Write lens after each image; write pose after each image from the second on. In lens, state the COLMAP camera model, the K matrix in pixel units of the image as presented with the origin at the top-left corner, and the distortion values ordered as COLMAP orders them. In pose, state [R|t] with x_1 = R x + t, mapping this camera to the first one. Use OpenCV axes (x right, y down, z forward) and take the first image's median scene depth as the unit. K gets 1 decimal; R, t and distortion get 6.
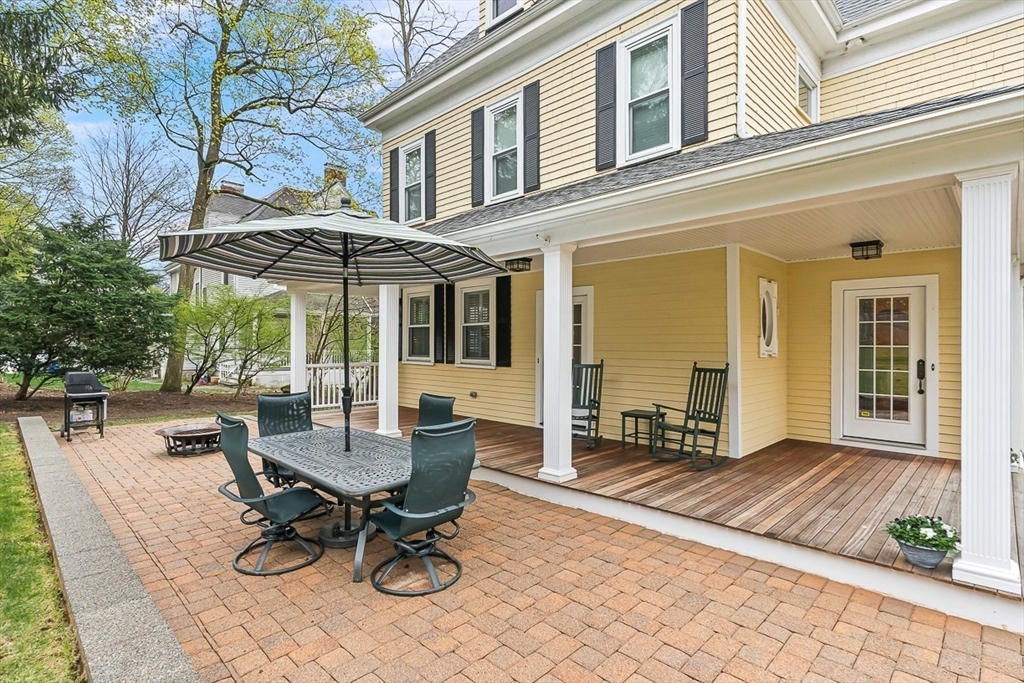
lens RADIAL K [[509.4, 0, 509.8], [0, 509.4, 341.9], [0, 0, 1]] dist [0.000065, 0.000229]
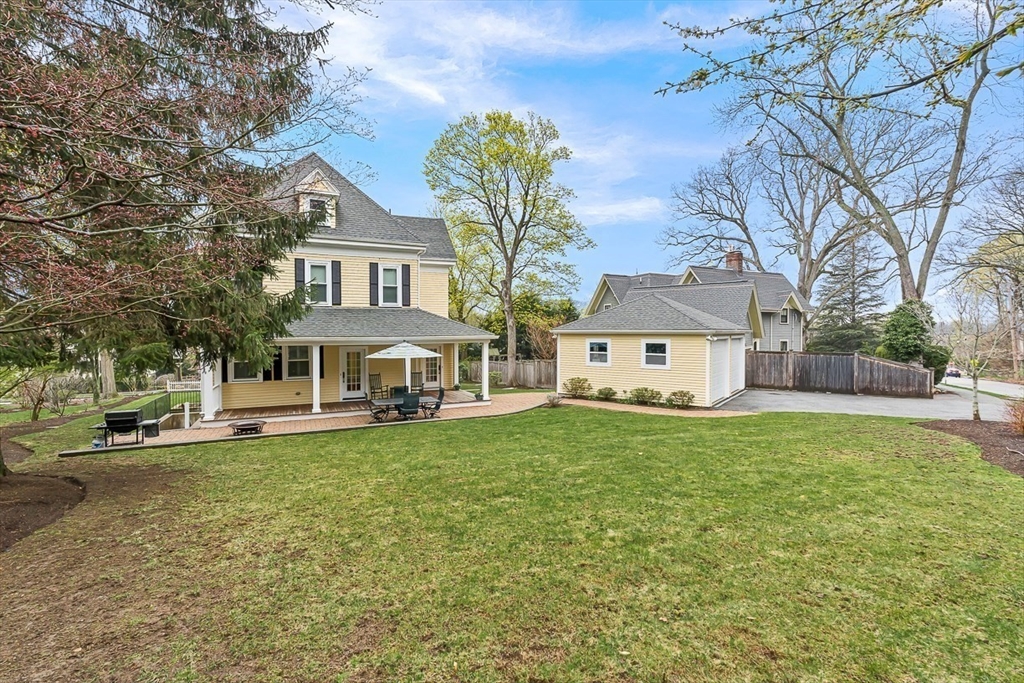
lens RADIAL K [[451.1, 0, 508.3], [0, 451.1, 339.0], [0, 0, 1]] dist [-0.001230, -0.000062]
pose [[0.348875, -0.018443, 0.936988, -1.904690], [0.001618, 0.999817, 0.019077, -0.196337], [-0.937168, -0.005139, 0.348841, -0.586379]]
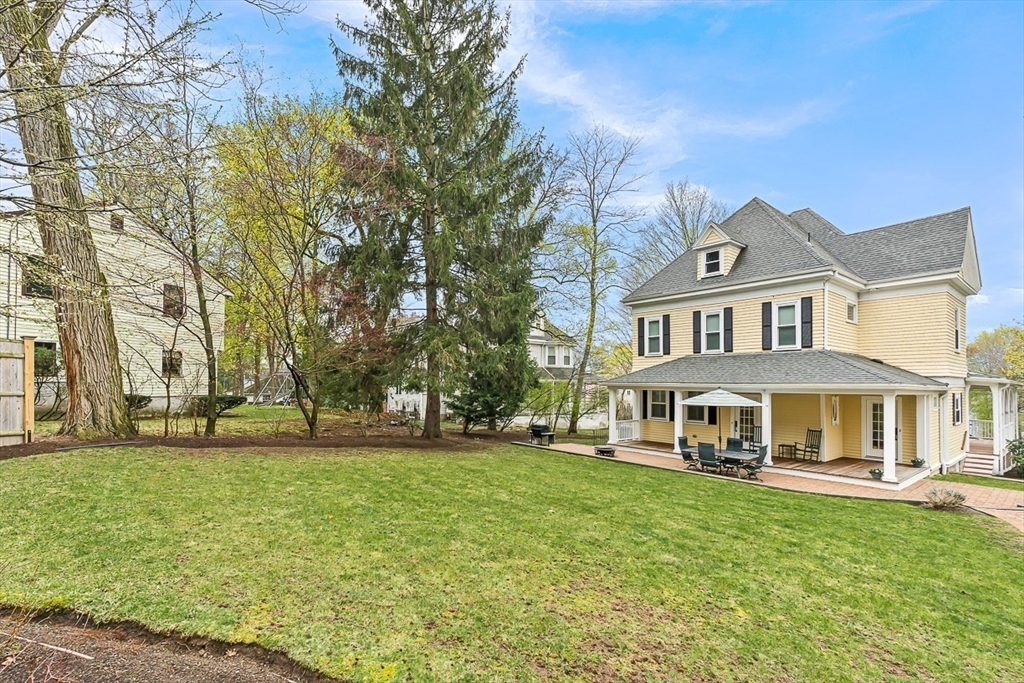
lens RADIAL K [[462.4, 0, 503.3], [0, 462.4, 374.9], [0, 0, 1]] dist [-0.019056, 0.000720]
pose [[0.990889, 0.003297, -0.134640, -0.806001], [-0.004921, 0.999919, -0.011729, -0.176782], [0.134590, 0.012285, 0.990825, -1.452962]]
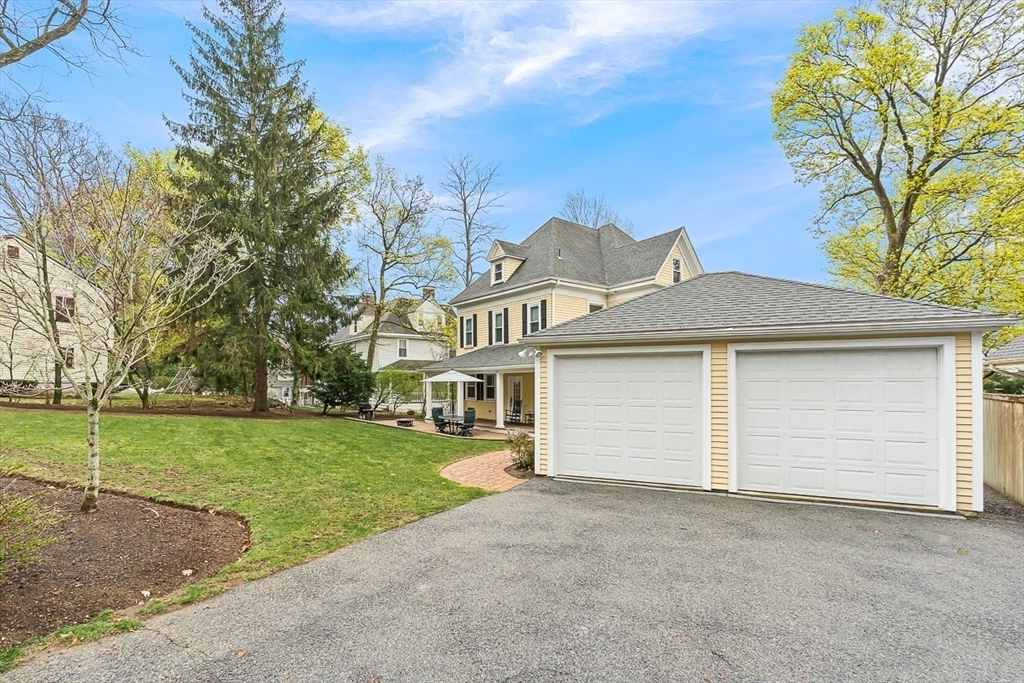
lens RADIAL K [[462.4, 0, 502.6], [0, 462.4, 374.0], [0, 0, 1]] dist [-0.019056, 0.000720]
pose [[0.990890, -0.007868, -0.134441, 0.439256], [0.006821, 0.999943, -0.008242, -0.102813], [0.134498, 0.007250, 0.990887, -1.949045]]
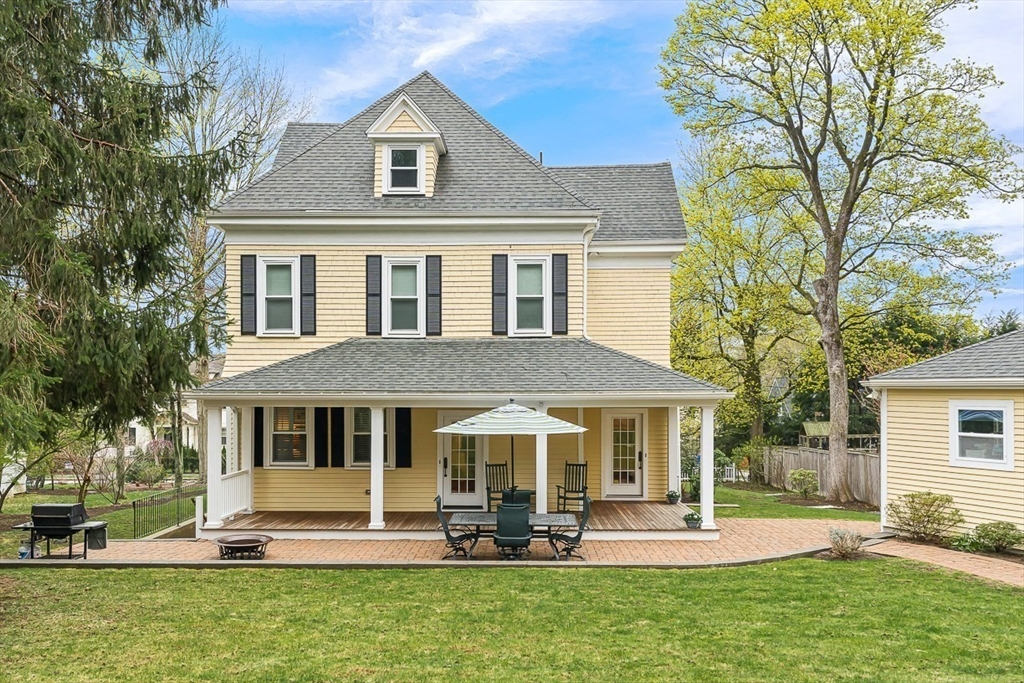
lens RADIAL K [[817.1, 0, 514.5], [0, 817.1, 384.6], [0, 0, 1]] dist [0.006839, -0.007284]
pose [[0.724645, 0.003071, 0.689115, -1.445956], [-0.000369, 0.999992, -0.004068, -0.177615], [-0.689122, 0.002694, 0.724640, -0.792183]]
